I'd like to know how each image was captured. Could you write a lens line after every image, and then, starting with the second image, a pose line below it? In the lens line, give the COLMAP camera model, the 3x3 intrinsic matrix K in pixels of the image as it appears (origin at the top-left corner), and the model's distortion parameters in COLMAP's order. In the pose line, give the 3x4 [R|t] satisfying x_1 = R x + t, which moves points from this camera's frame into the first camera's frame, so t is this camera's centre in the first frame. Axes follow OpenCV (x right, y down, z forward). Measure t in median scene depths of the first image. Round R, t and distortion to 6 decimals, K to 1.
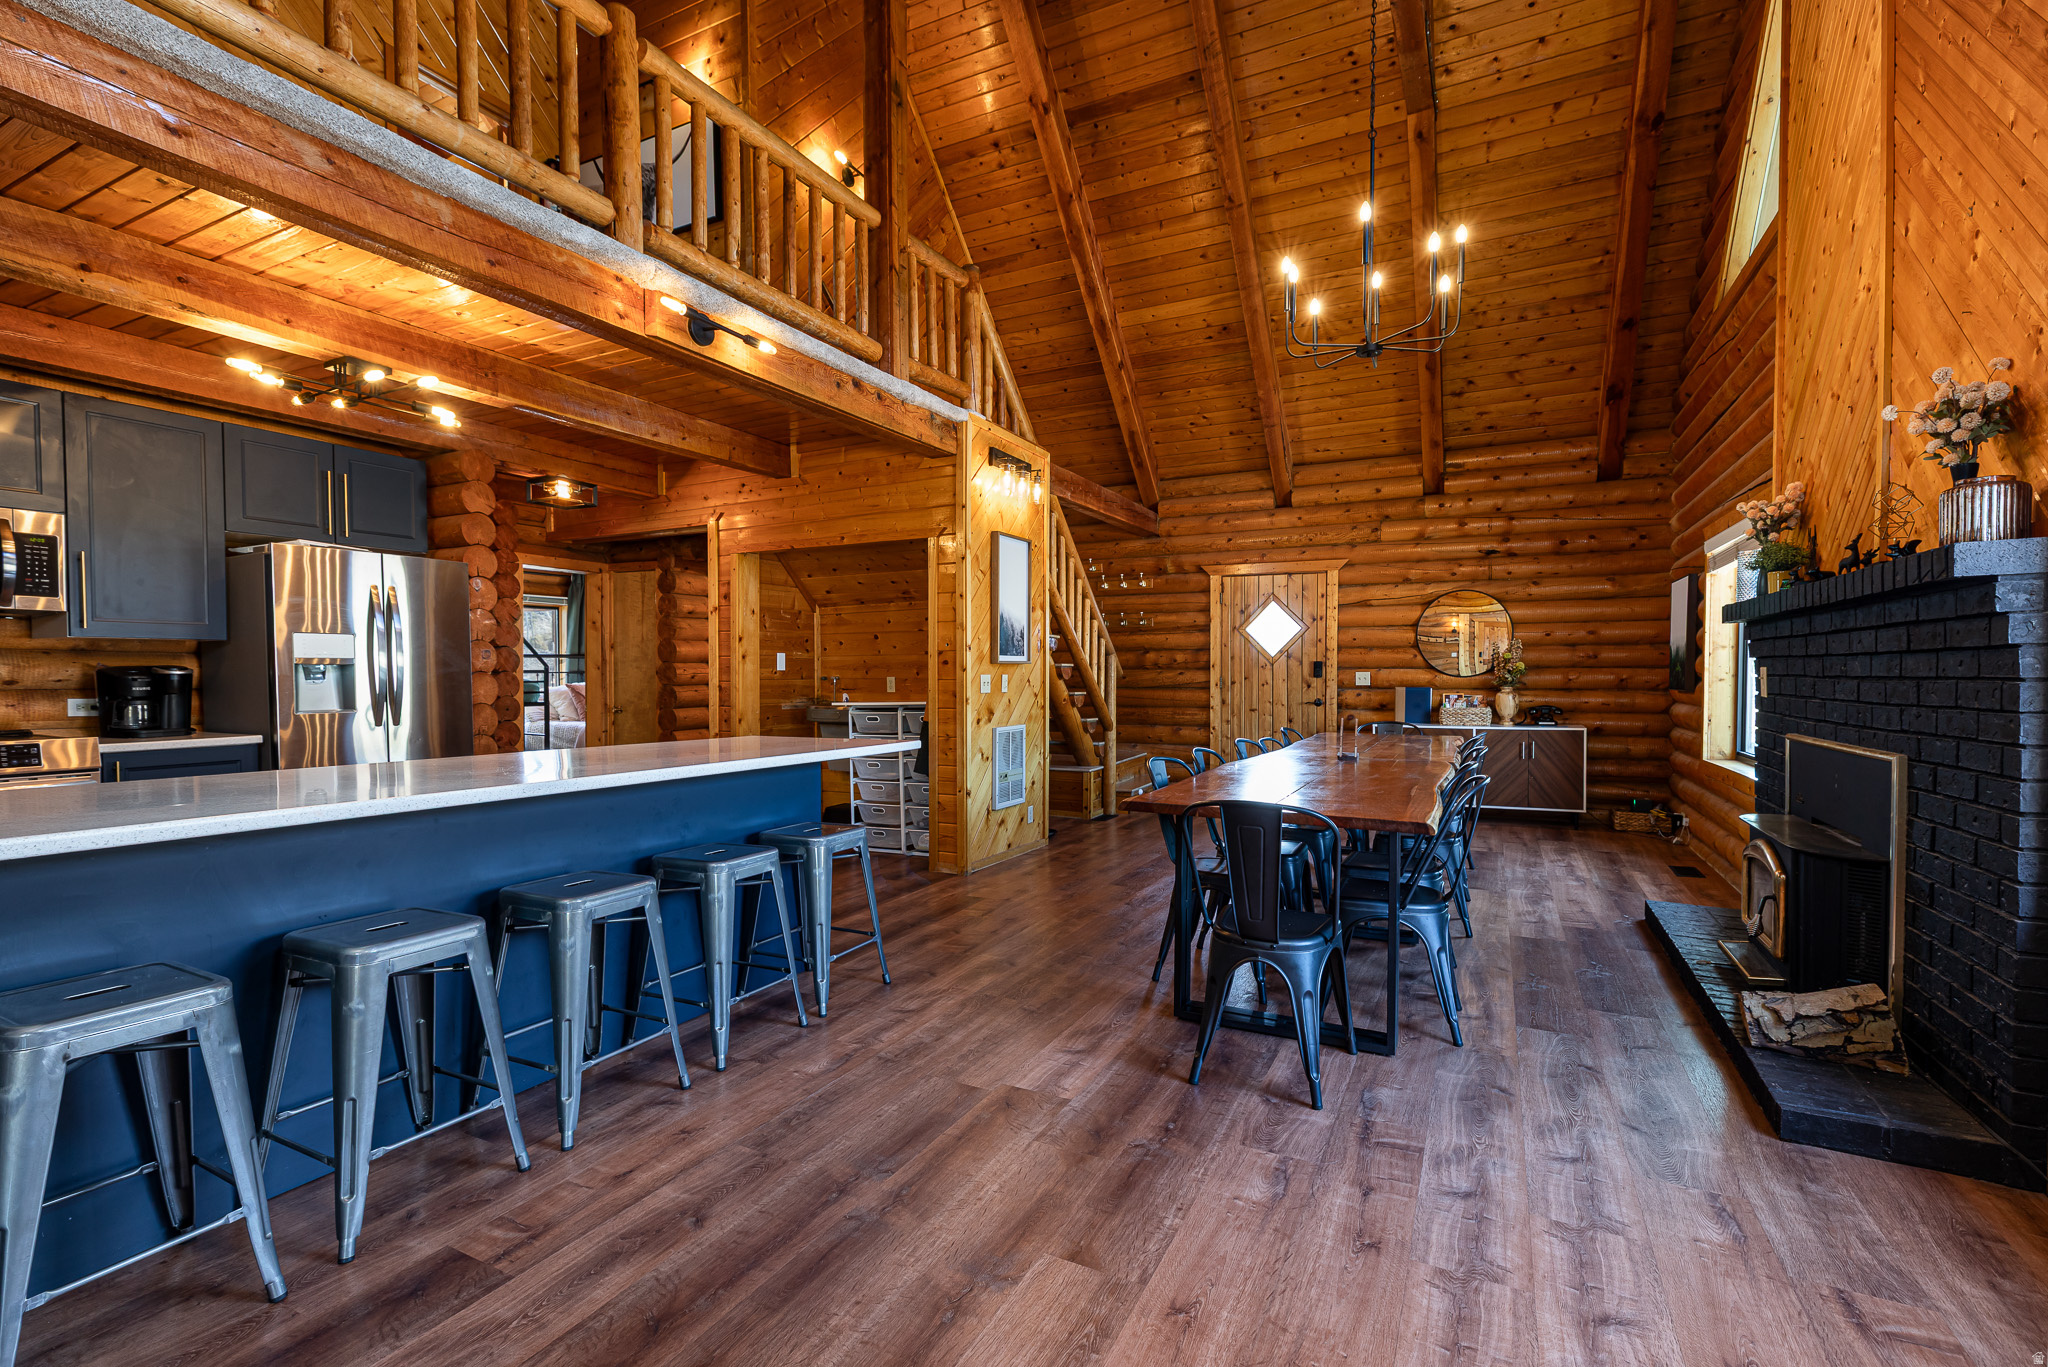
lens RADIAL K [[919.0, 0, 1021.4], [0, 919.0, 694.3], [0, 0, 1]] dist [0.003792, 0.001326]
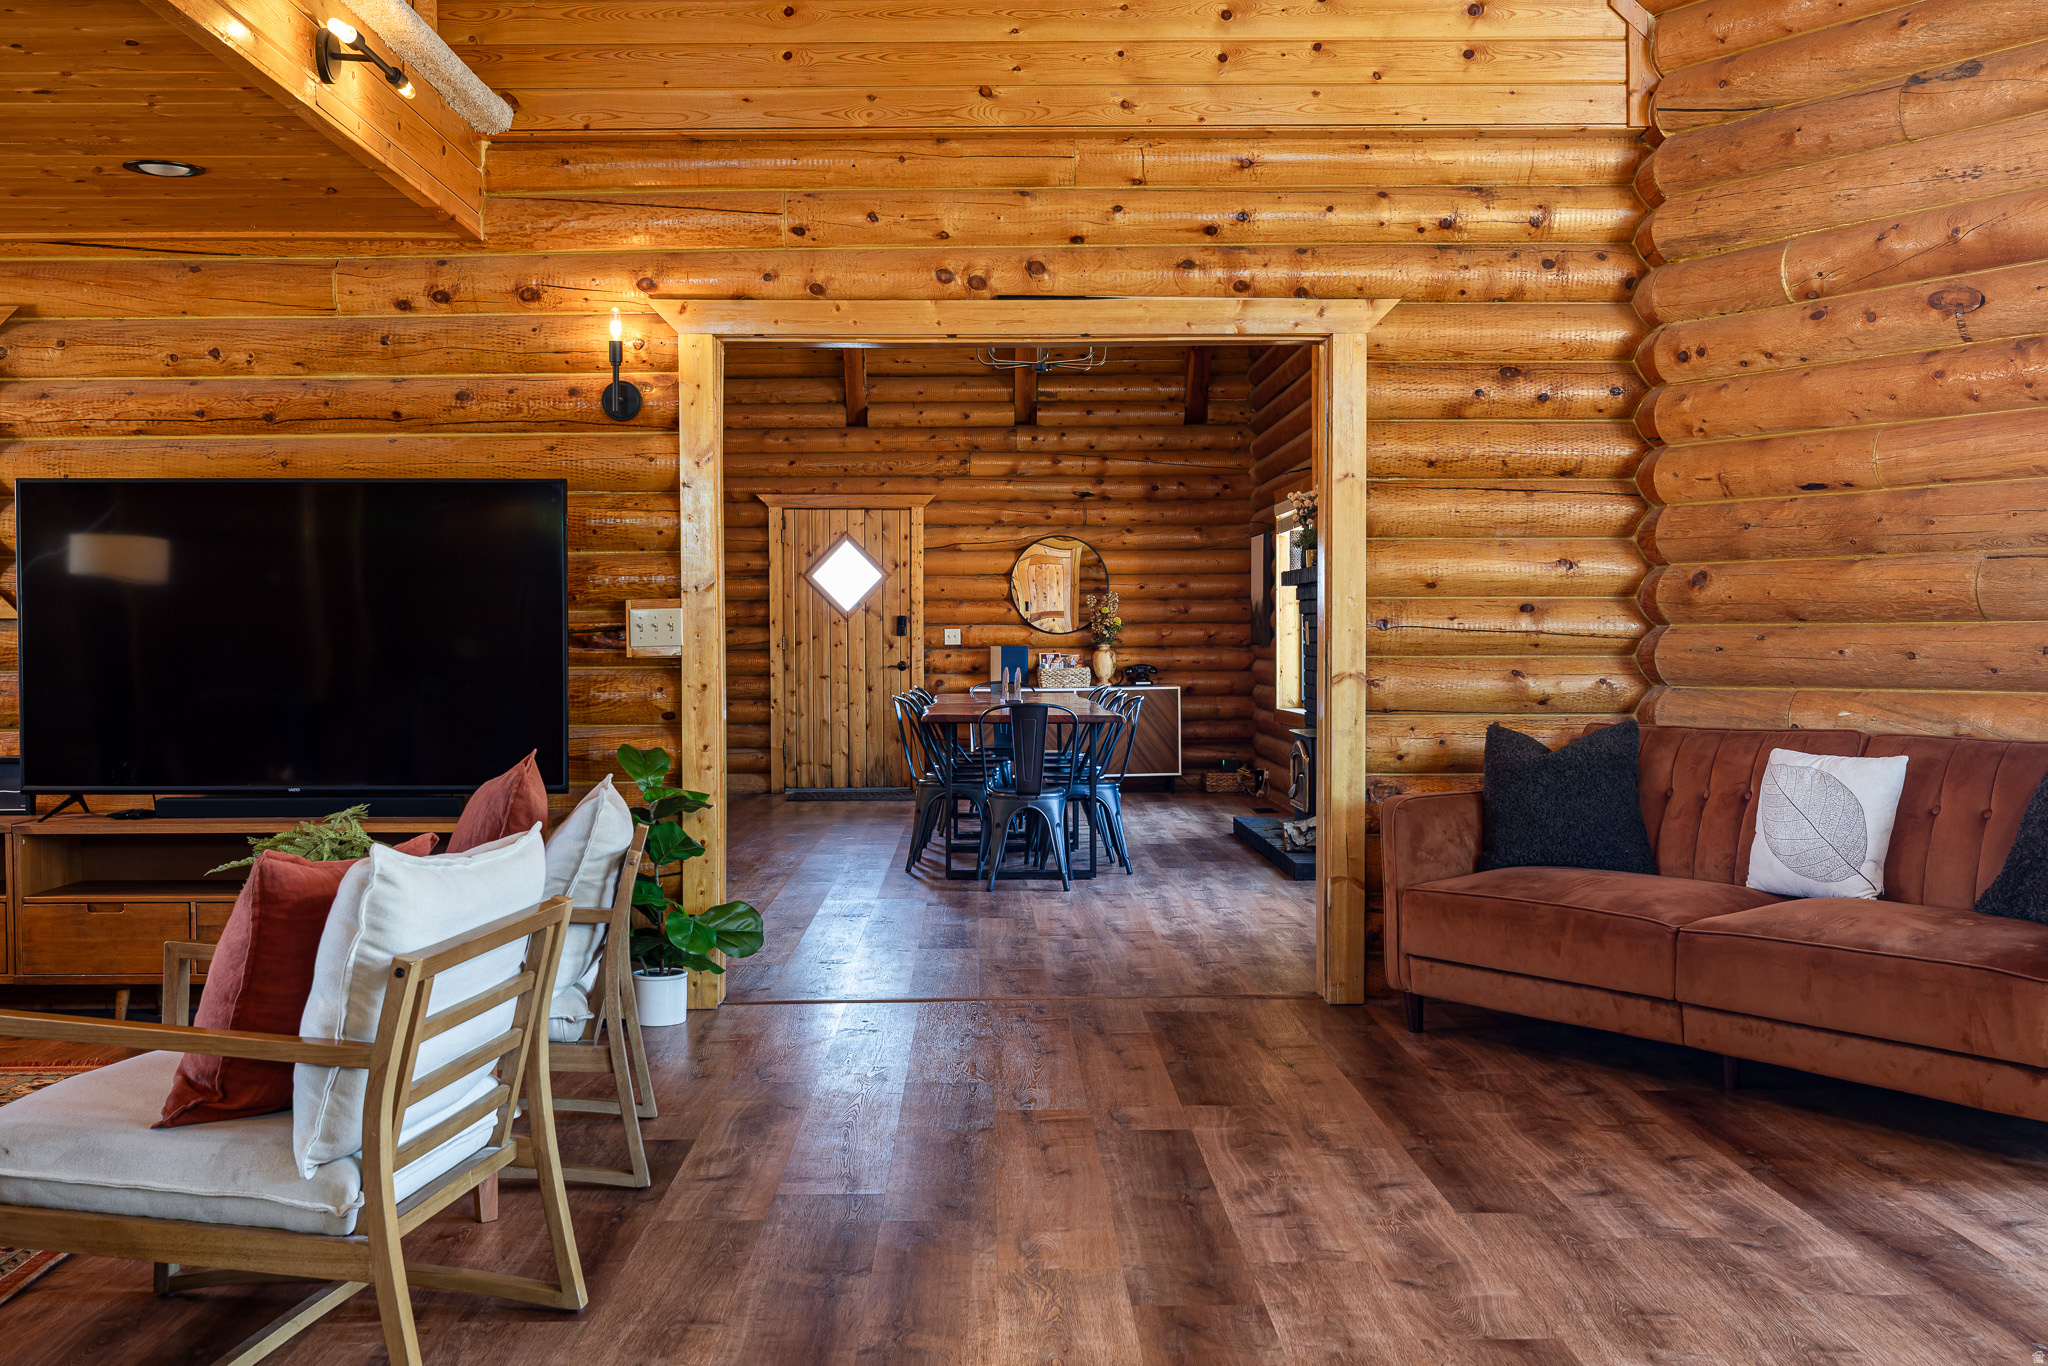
lens RADIAL K [[2034.2, 0, 992.2], [0, 2034.2, 694.2], [0, 0, 1]] dist [0.001133, 0.000000]
pose [[0.887242, -0.017222, 0.460982, -0.488525], [0.015953, 0.999851, 0.006649, 0.025091], [-0.461028, 0.001454, 0.887385, -0.718347]]
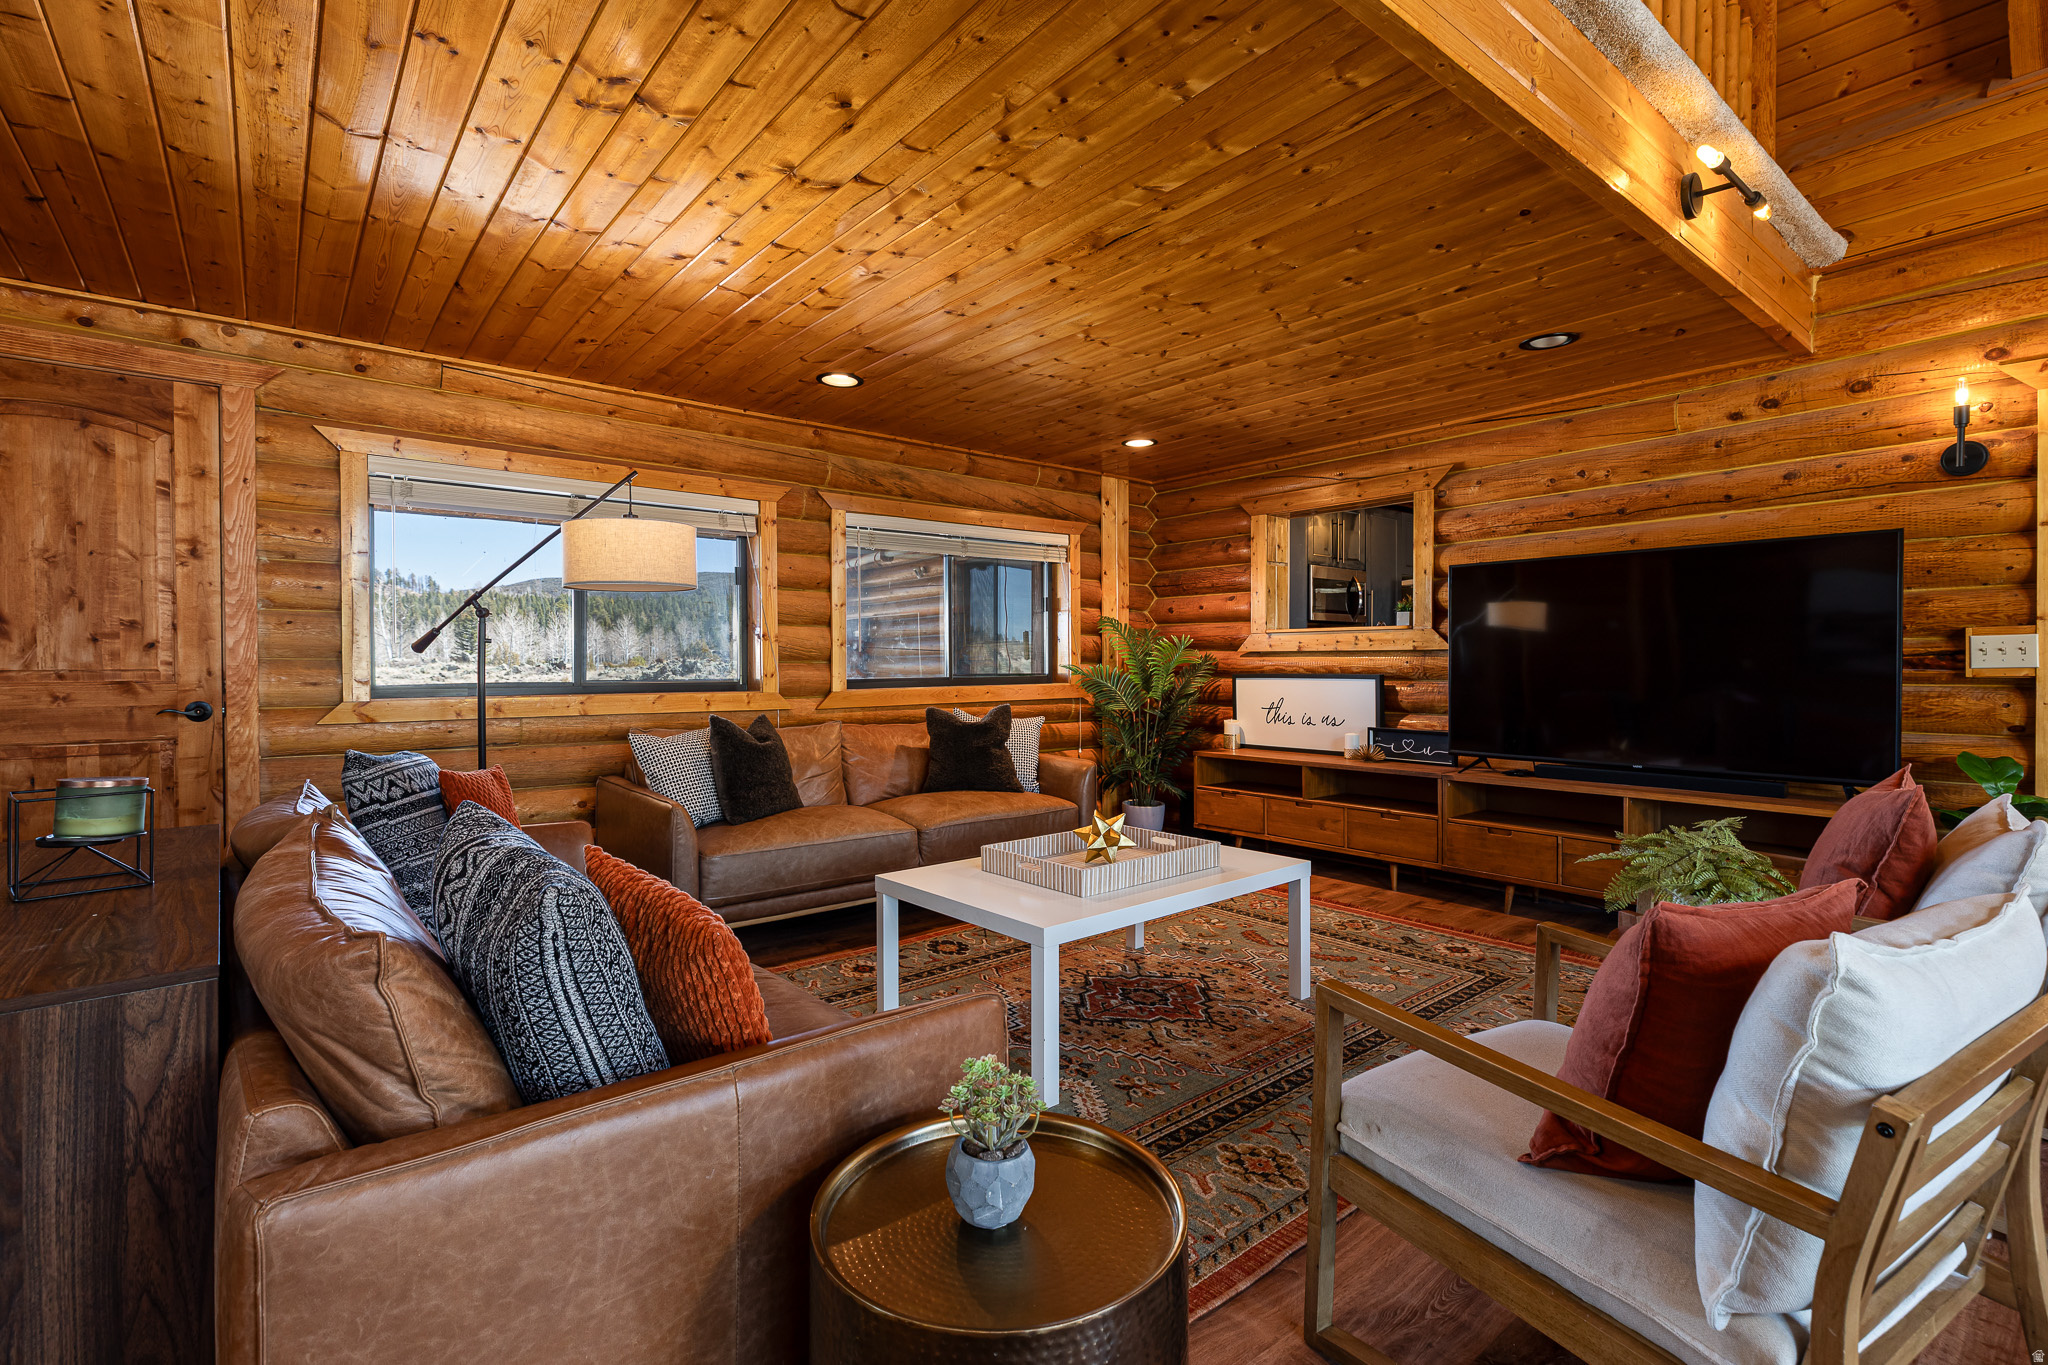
lens RADIAL K [[919.0, 0, 1013.7], [0, 919.0, 669.3], [0, 0, 1]] dist [0.003792, 0.001326]
pose [[0.909140, -0.000975, -0.416490, -0.468668], [-0.006533, 0.999841, -0.016602, 0.020034], [0.416440, 0.017814, 0.908989, -0.512522]]
